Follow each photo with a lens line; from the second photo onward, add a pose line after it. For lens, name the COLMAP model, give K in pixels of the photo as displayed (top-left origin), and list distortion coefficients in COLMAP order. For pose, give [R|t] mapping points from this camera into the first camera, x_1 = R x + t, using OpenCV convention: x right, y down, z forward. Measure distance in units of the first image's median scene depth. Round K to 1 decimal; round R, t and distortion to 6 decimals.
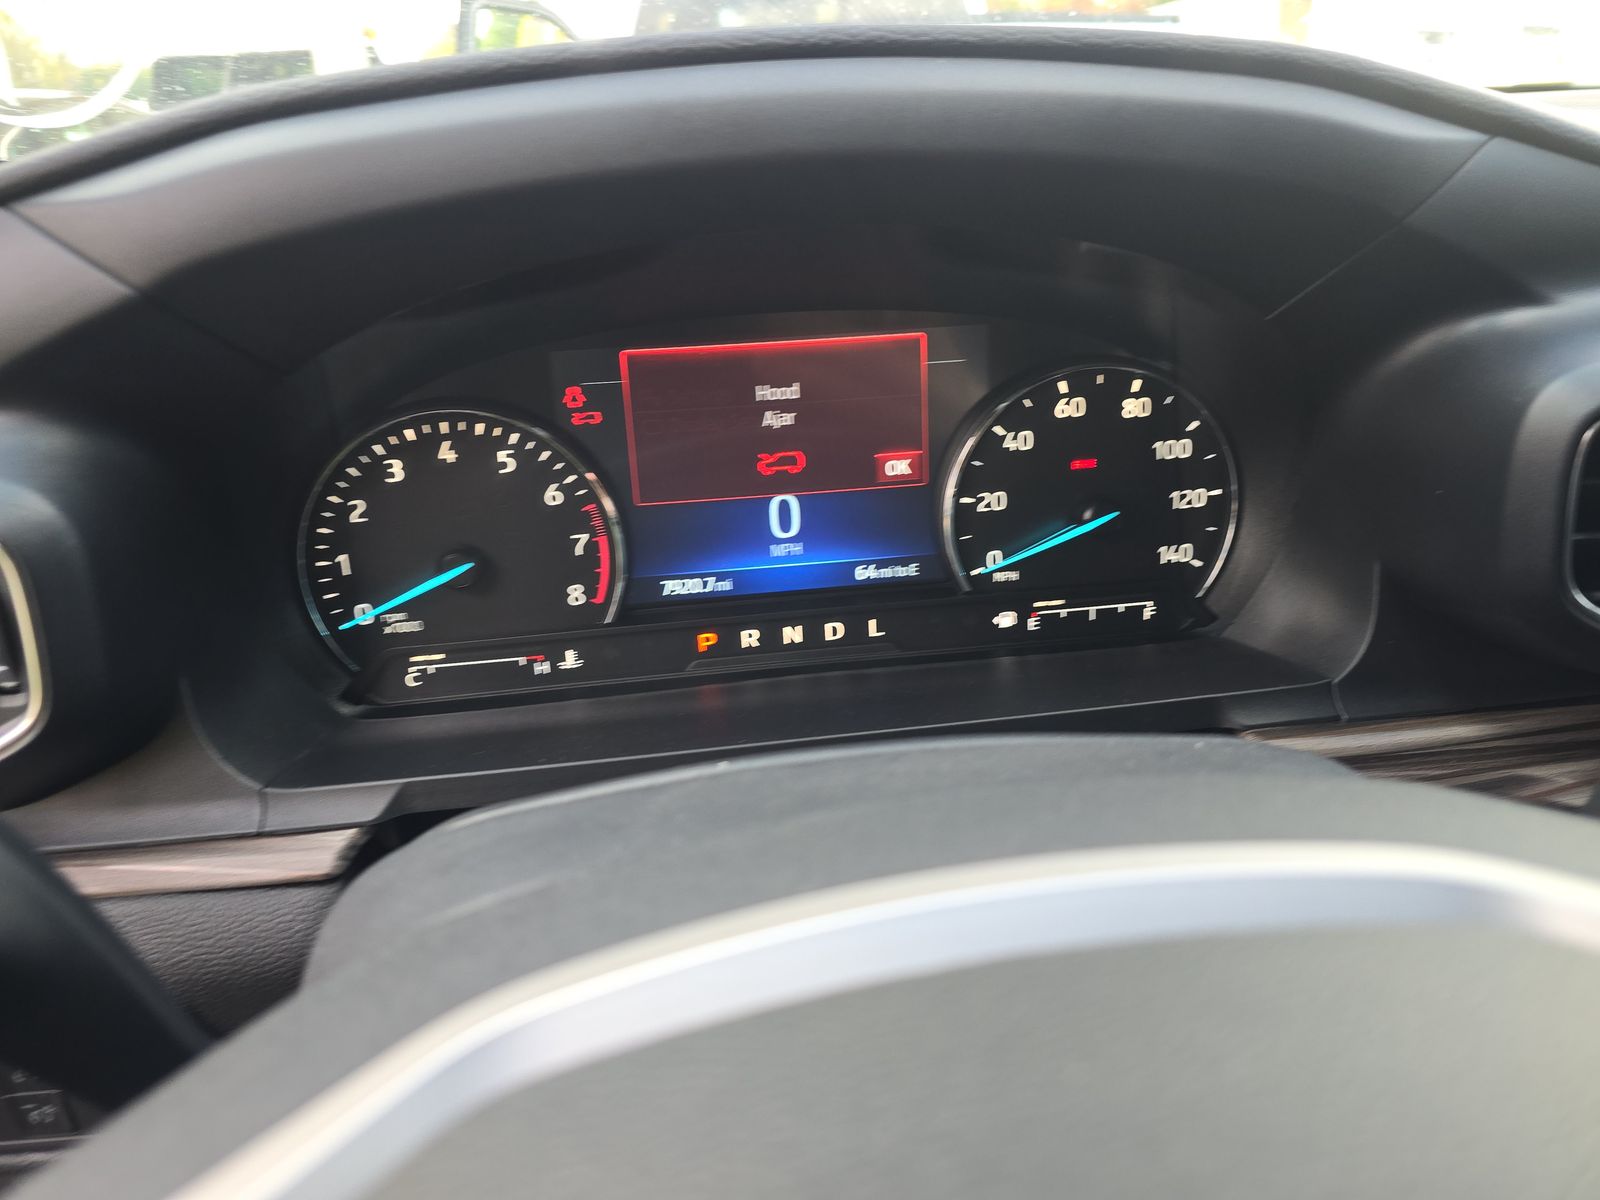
lens RADIAL K [[1064.6, 0, 807.9], [0, 1064.6, 596.2], [0, 0, 1]] dist [0.061346, -0.063788]
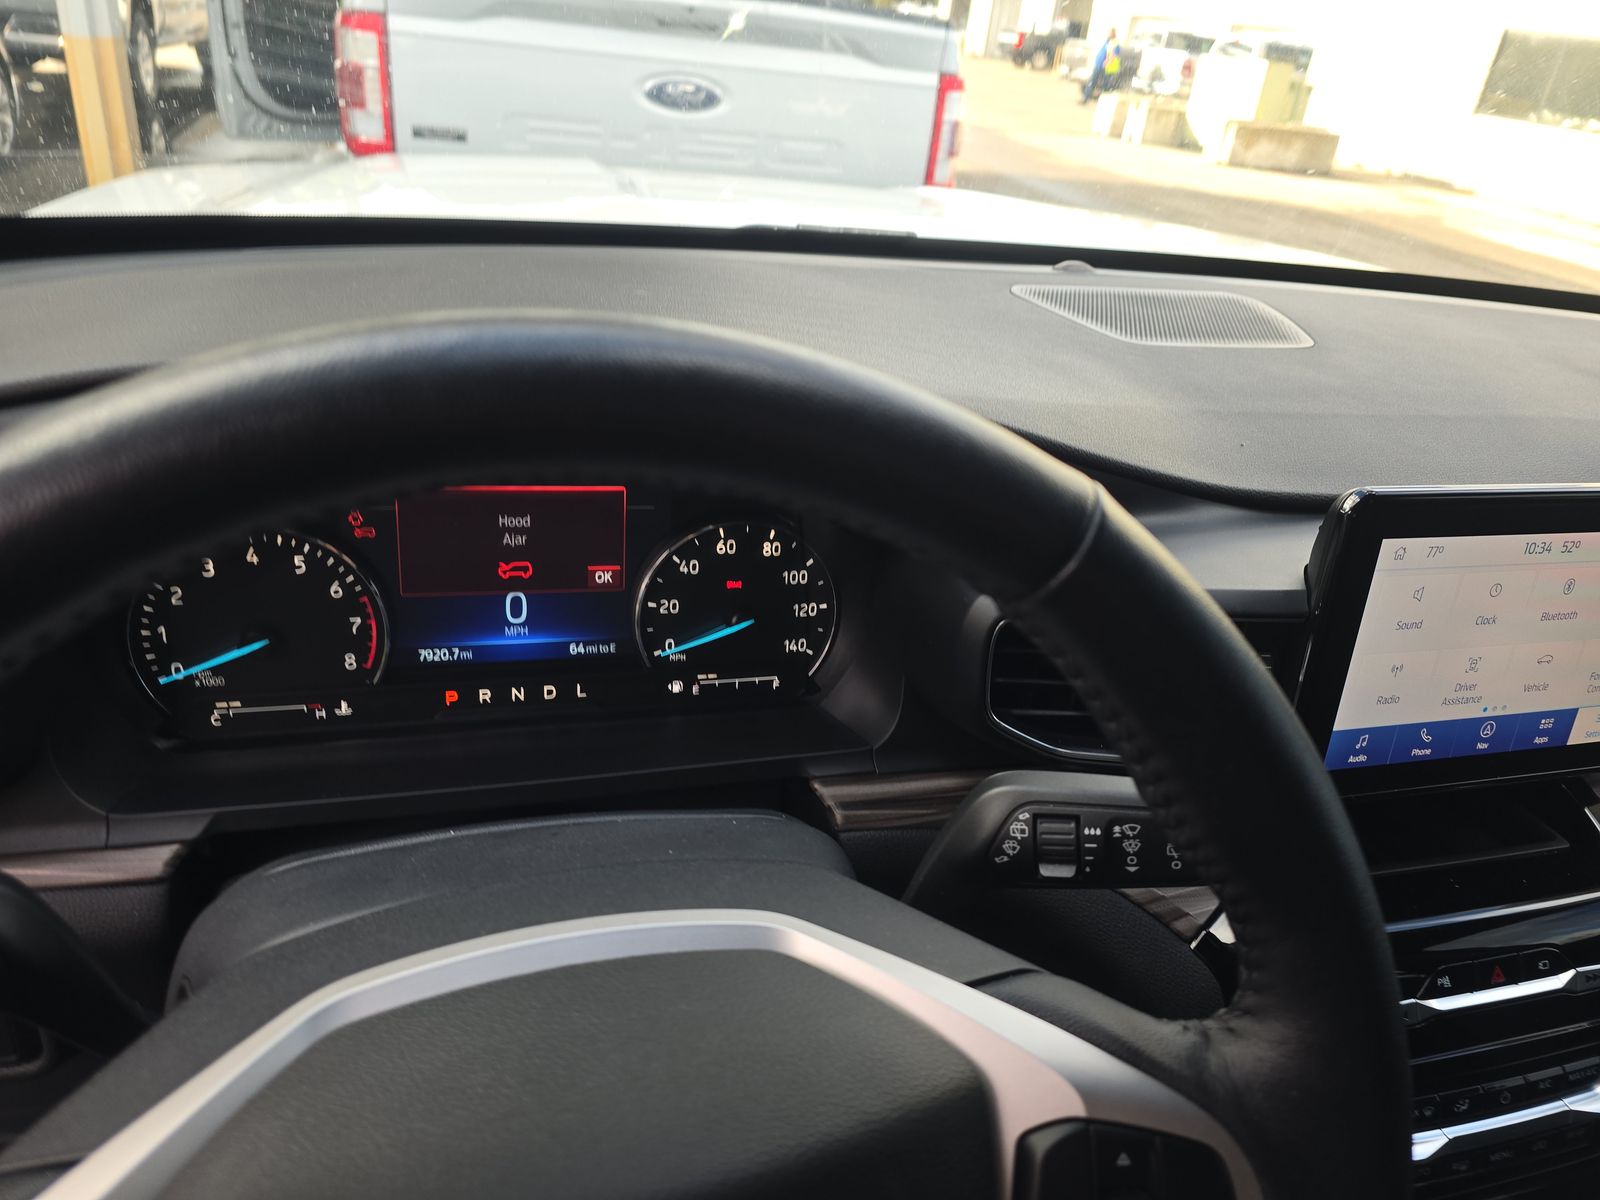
lens RADIAL K [[1055.9, 0, 800.0], [0, 1055.9, 600.0], [0, 0, 1]] dist [0.053617, -0.045653]
pose [[0.978616, 0.057091, 0.197615, 0.066810], [-0.070067, 0.995778, 0.059297, -0.196141], [-0.193395, -0.071875, 0.978485, -0.411529]]
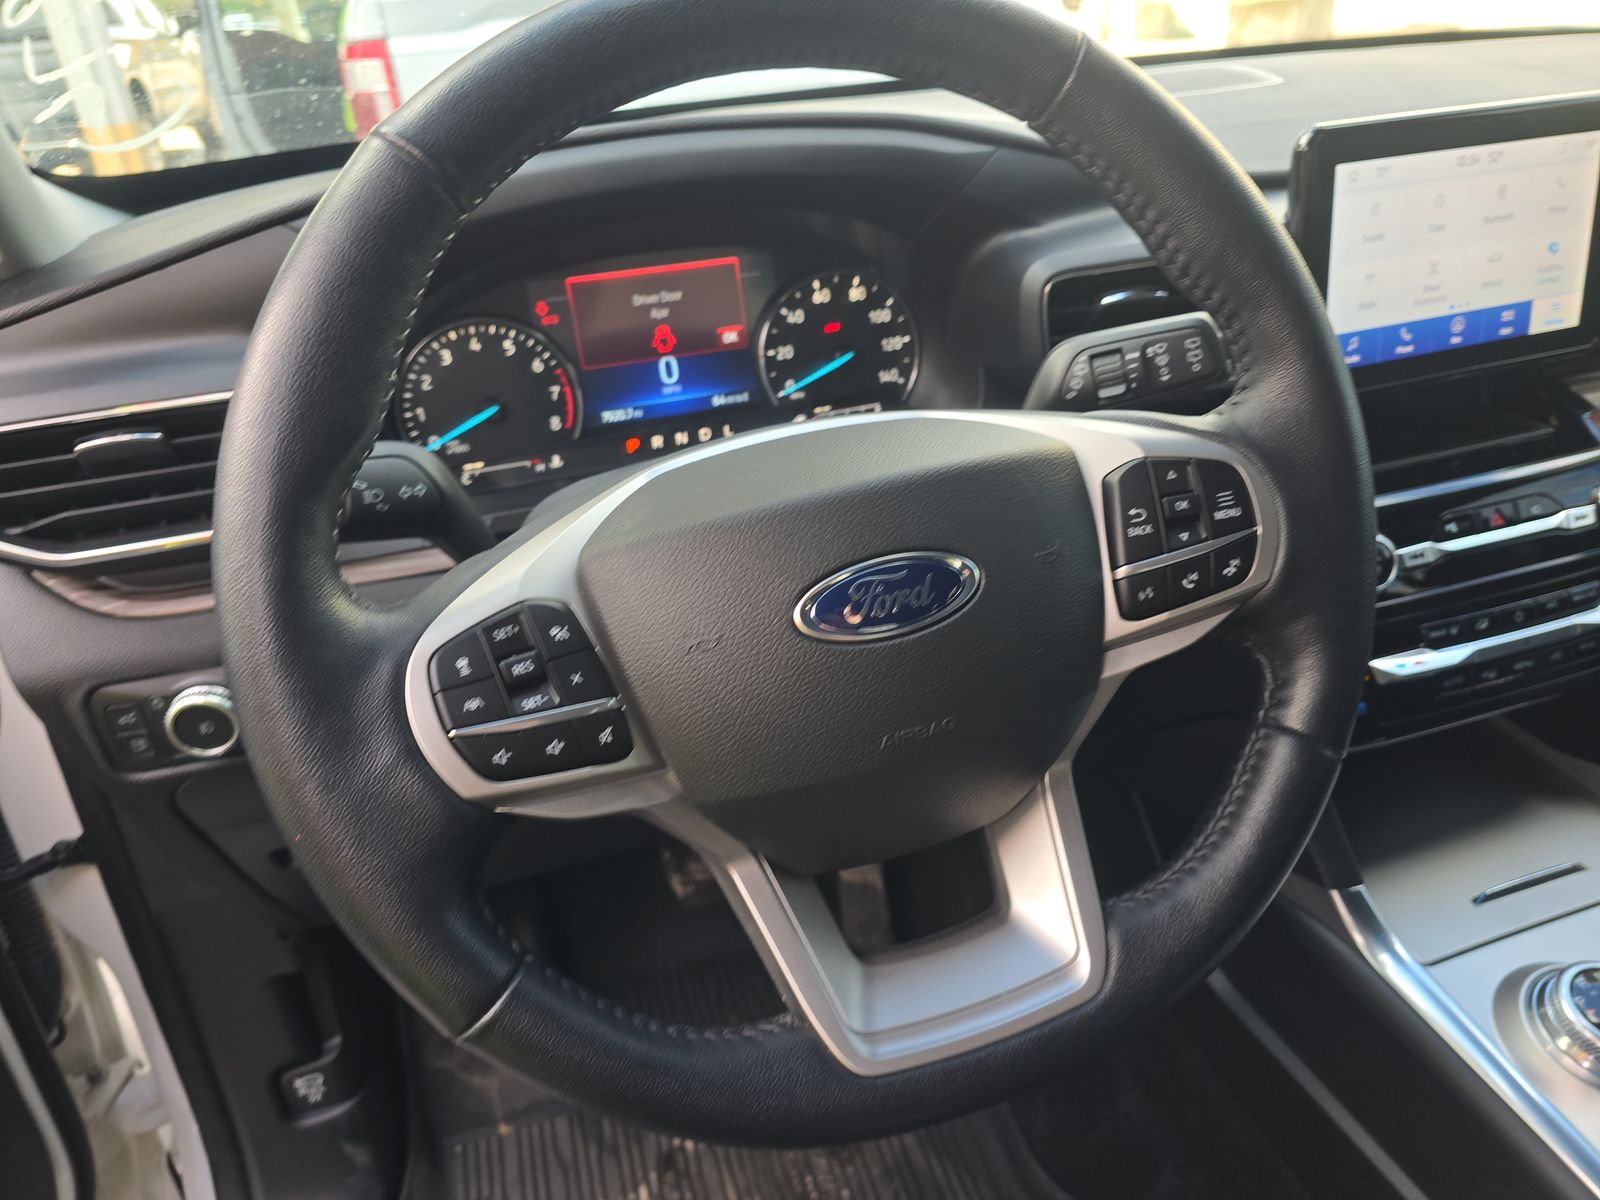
lens RADIAL K [[1064.6, 0, 807.9], [0, 1064.6, 596.2], [0, 0, 1]] dist [0.061346, -0.063788]
pose [[0.983057, -0.110004, 0.146623, -0.098017], [0.100011, 0.992239, 0.073883, 0.190893], [-0.153612, -0.057967, 0.986429, -0.805802]]
